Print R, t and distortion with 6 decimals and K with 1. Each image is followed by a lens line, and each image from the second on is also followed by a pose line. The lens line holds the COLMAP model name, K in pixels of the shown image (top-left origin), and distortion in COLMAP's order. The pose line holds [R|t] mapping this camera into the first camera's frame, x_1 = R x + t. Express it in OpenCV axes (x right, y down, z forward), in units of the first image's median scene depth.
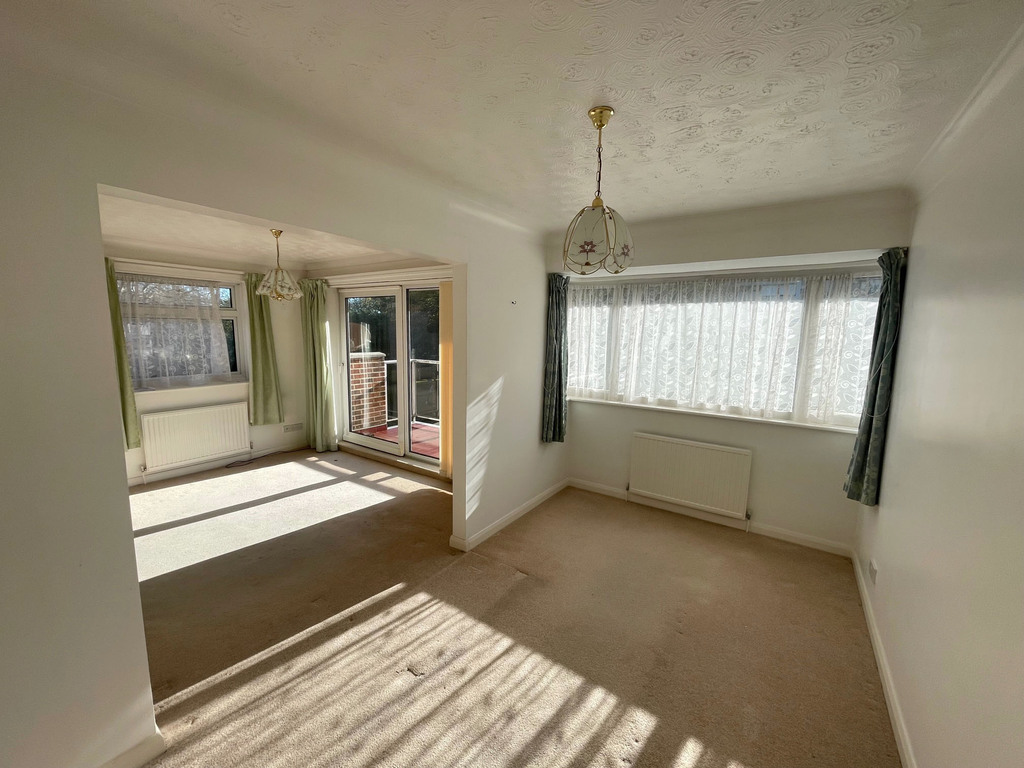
lens RADIAL K [[405.8, 0, 512.0], [0, 405.8, 384.0], [0, 0, 1]] dist [-0.000521, -0.000214]
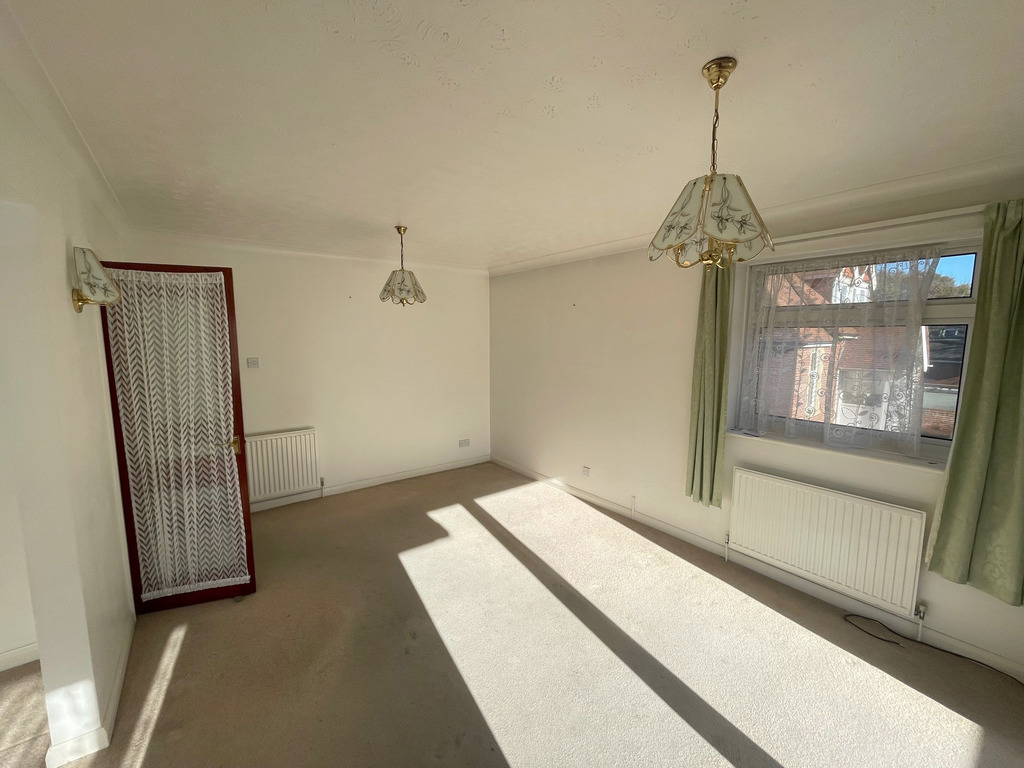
lens RADIAL K [[405.8, 0, 512.0], [0, 405.8, 384.0], [0, 0, 1]] dist [-0.000521, -0.000214]
pose [[-0.315415, 0.083539, -0.945270, -0.128850], [-0.135211, 0.981998, 0.131902, -0.095729], [0.939272, 0.169414, -0.298441, 0.757167]]
